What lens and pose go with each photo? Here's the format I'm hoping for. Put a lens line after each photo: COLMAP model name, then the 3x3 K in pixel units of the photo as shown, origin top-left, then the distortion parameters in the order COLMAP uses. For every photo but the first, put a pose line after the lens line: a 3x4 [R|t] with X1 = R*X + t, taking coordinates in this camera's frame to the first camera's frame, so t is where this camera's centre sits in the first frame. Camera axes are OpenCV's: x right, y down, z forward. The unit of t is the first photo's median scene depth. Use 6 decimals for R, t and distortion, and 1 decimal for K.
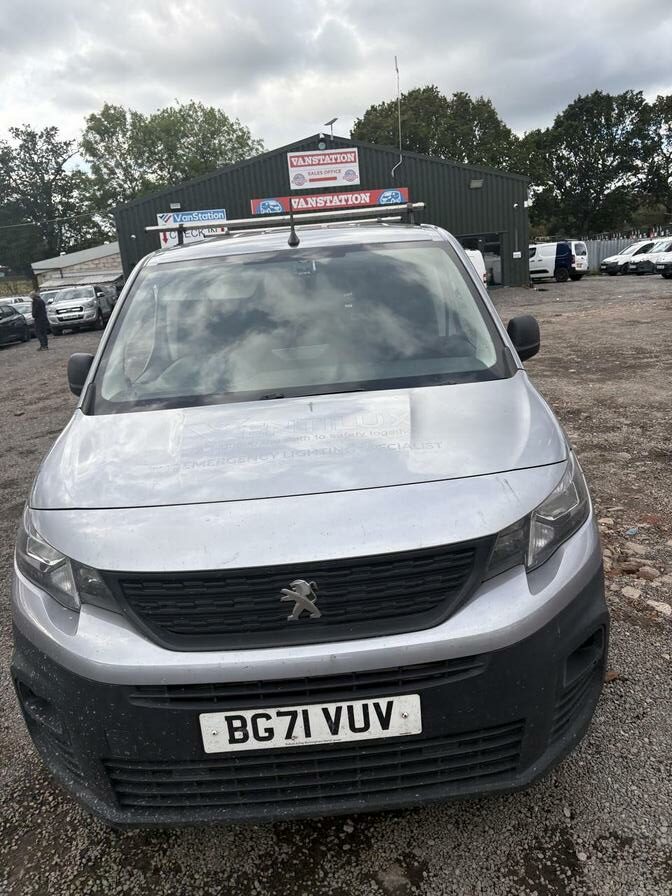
lens RADIAL K [[685.3, 0, 336.0], [0, 685.3, 448.0], [0, 0, 1]] dist [-0.002020, -0.006434]
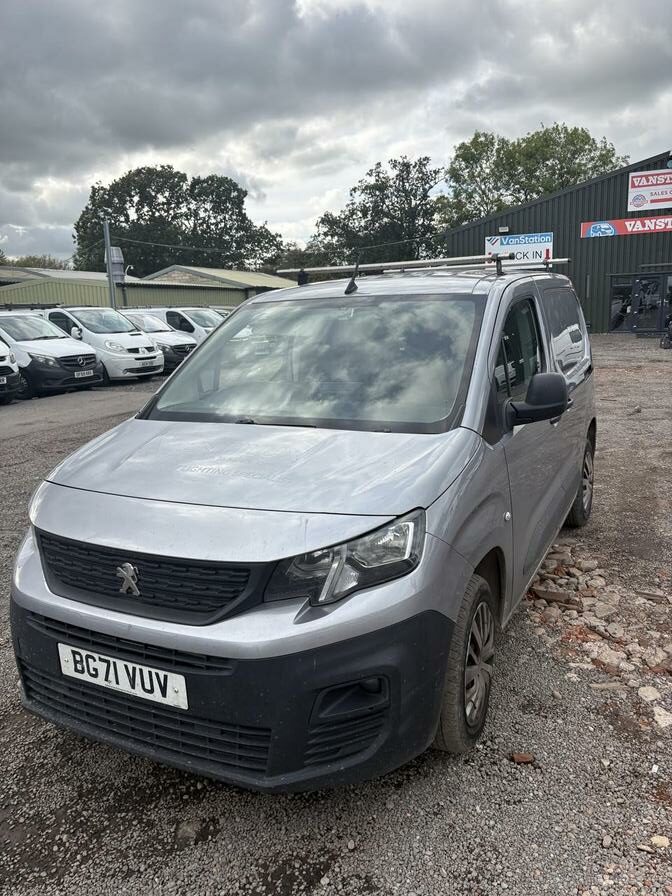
lens RADIAL K [[680.0, 0, 337.0], [0, 680.0, 442.0], [0, 0, 1]] dist [-0.001072, 0.002966]
pose [[0.872355, 0.135100, -0.469834, 0.766864], [-0.149215, 0.988778, 0.007270, -0.092109], [0.465544, 0.063765, 0.882725, 0.022143]]
